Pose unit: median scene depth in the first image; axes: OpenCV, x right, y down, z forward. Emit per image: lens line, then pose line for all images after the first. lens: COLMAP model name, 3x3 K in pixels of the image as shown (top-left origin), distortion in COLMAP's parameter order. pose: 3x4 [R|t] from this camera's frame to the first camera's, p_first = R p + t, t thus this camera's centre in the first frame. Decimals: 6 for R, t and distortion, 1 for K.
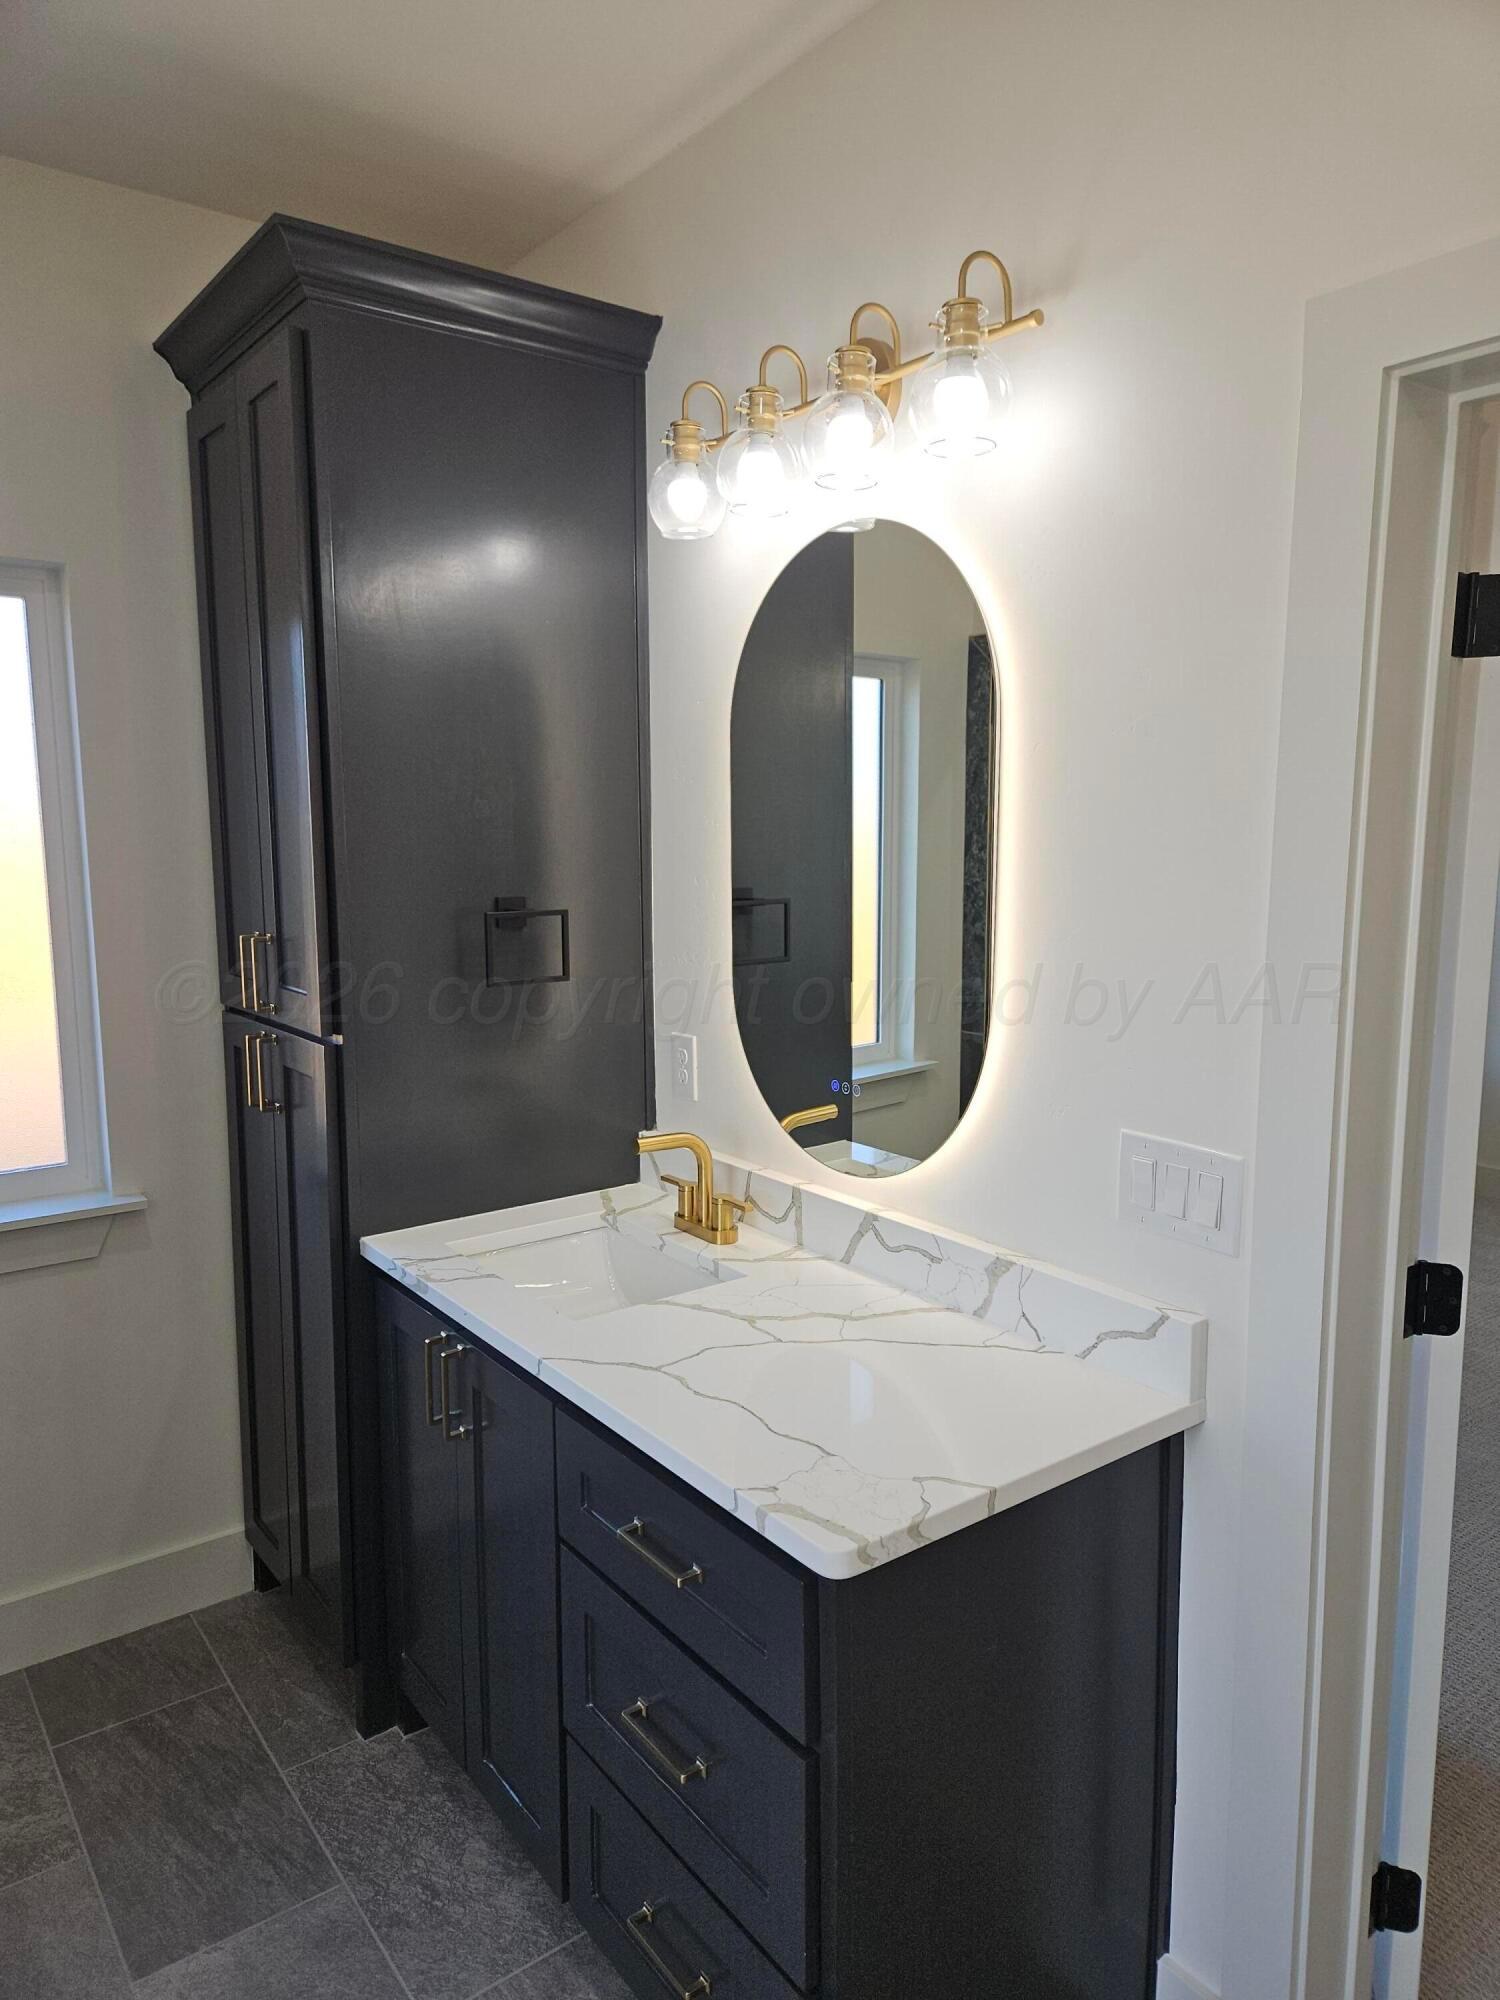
lens RADIAL K [[1333.1, 0, 762.2], [0, 1333.1, 998.7], [0, 0, 1]] dist [0.047378, -0.021887]
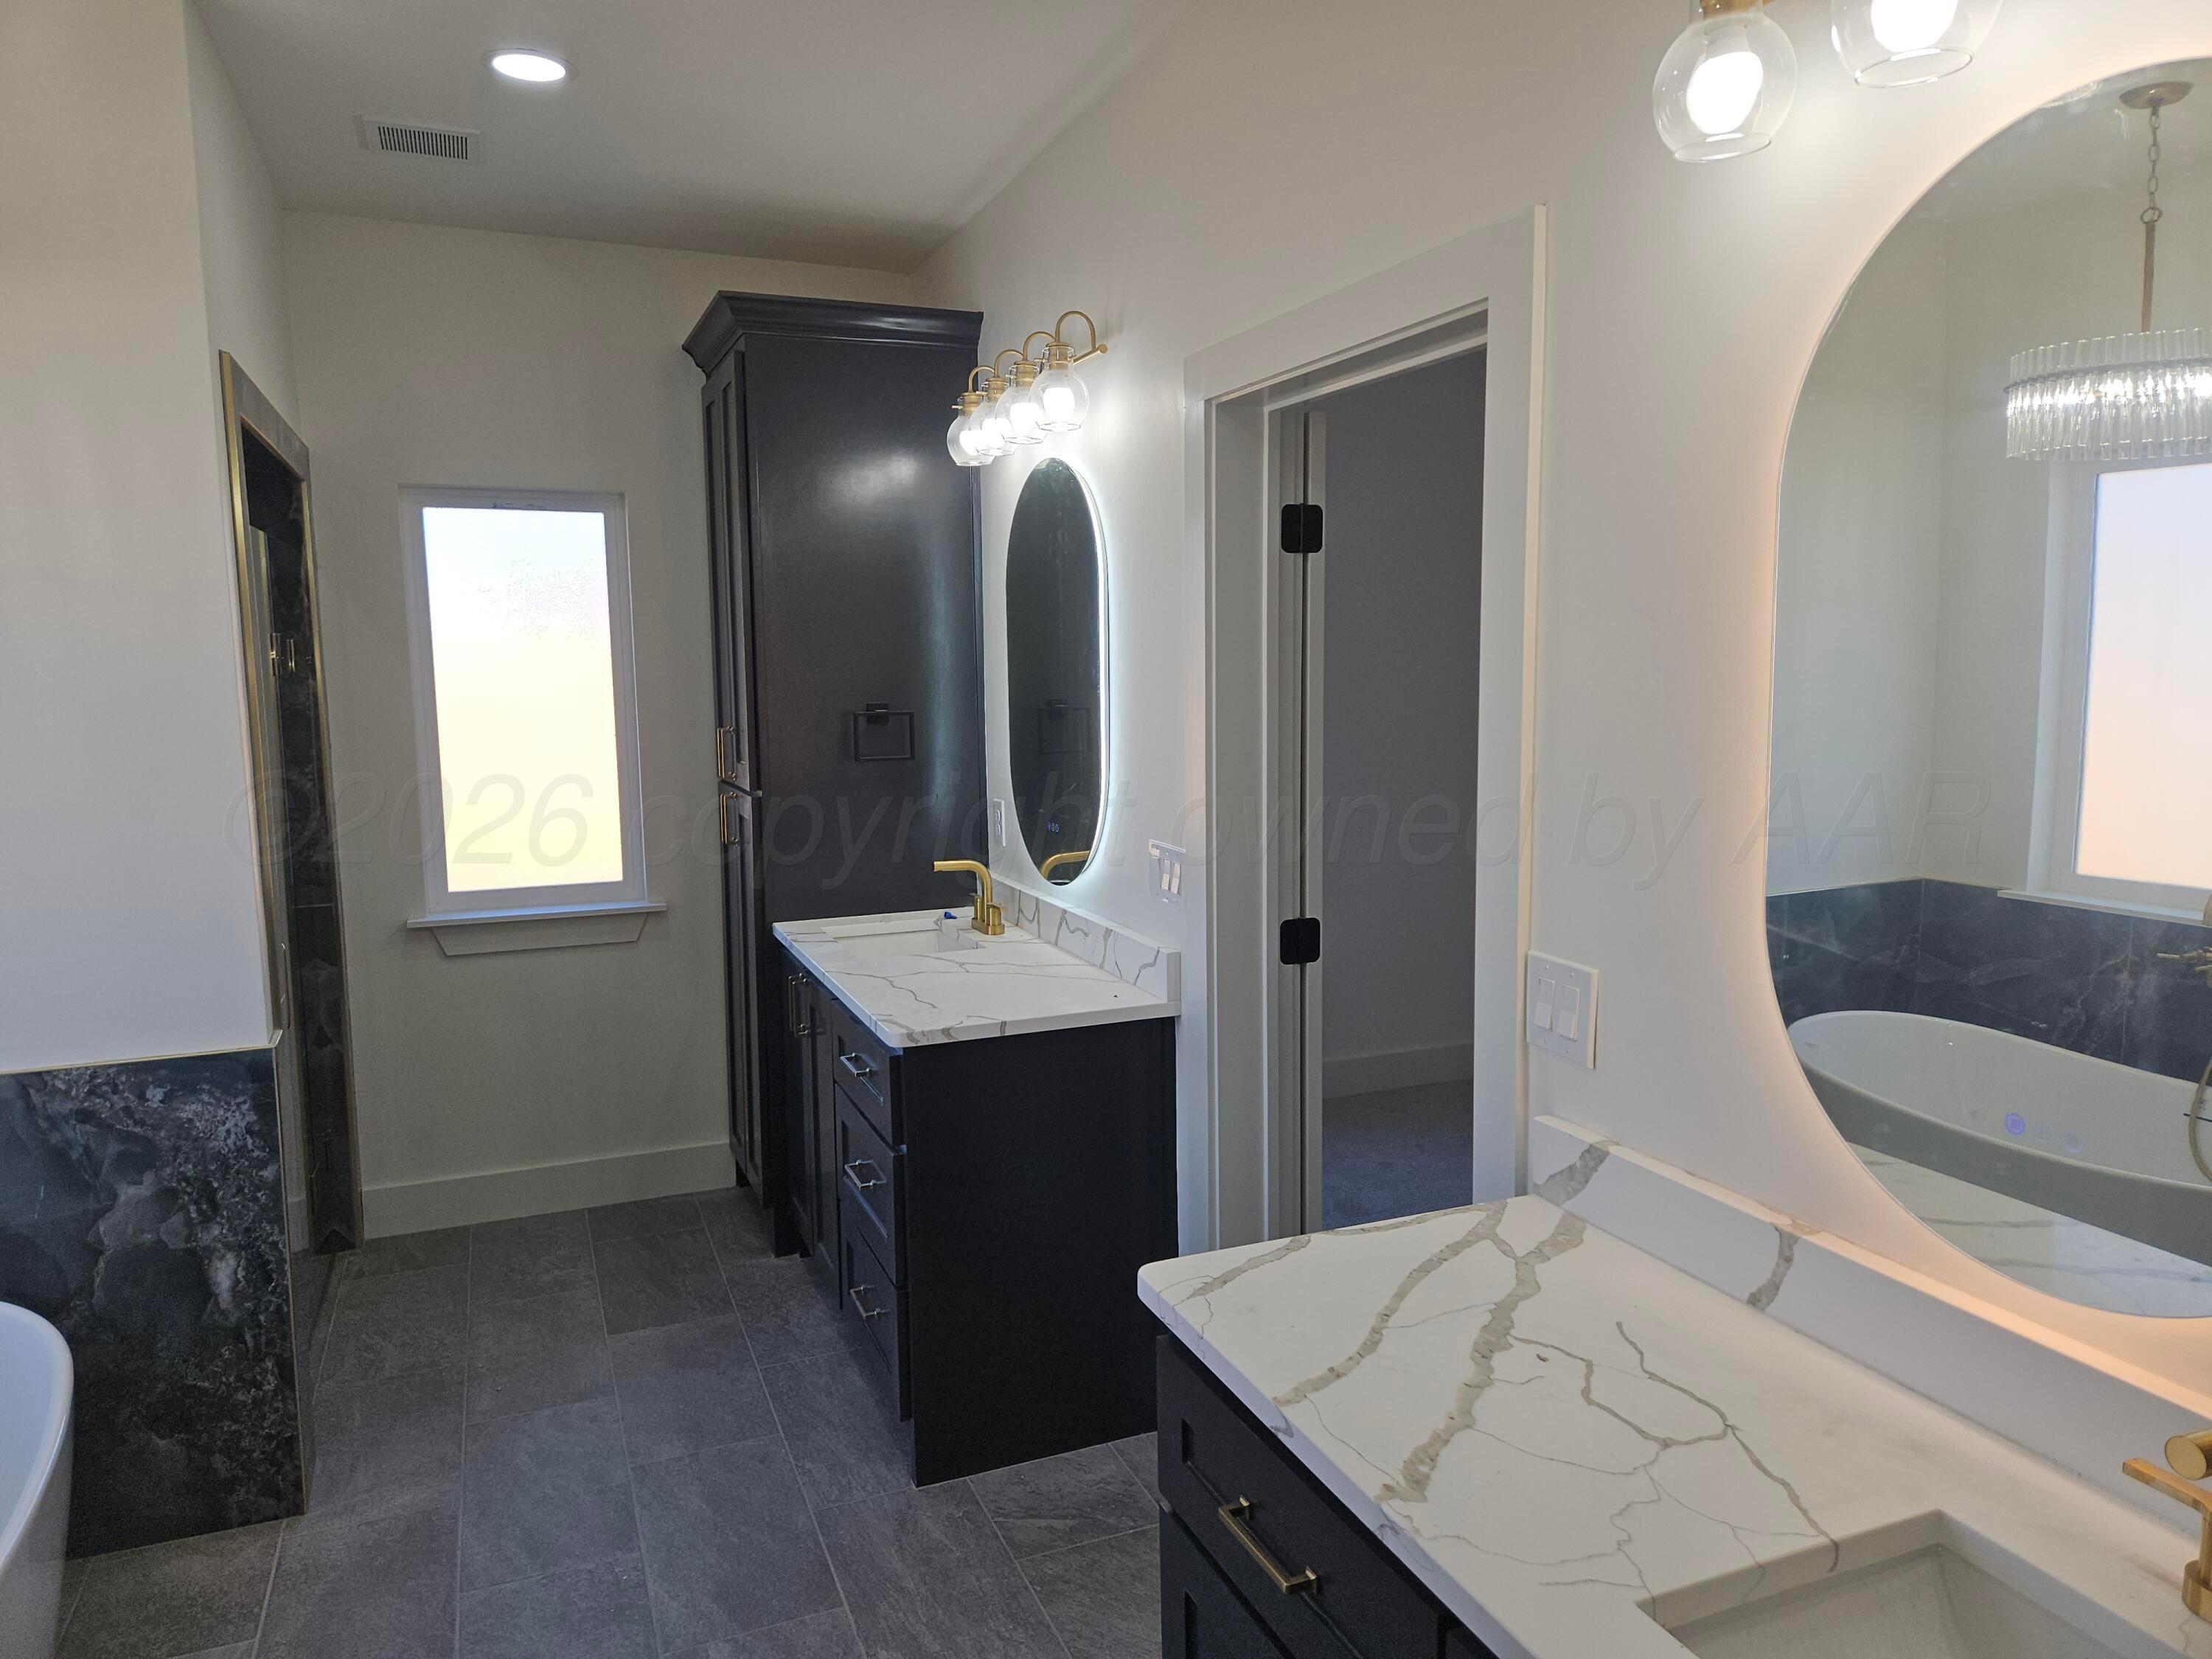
lens RADIAL K [[1474.4, 0, 1104.2], [0, 1474.4, 811.3], [0, 0, 1]] dist [0.047378, -0.021887]
pose [[0.967848, 0.017619, -0.250919, 0.494858], [-0.022975, 0.999566, -0.018431, 0.072646], [0.250485, 0.023603, 0.967833, -0.554709]]
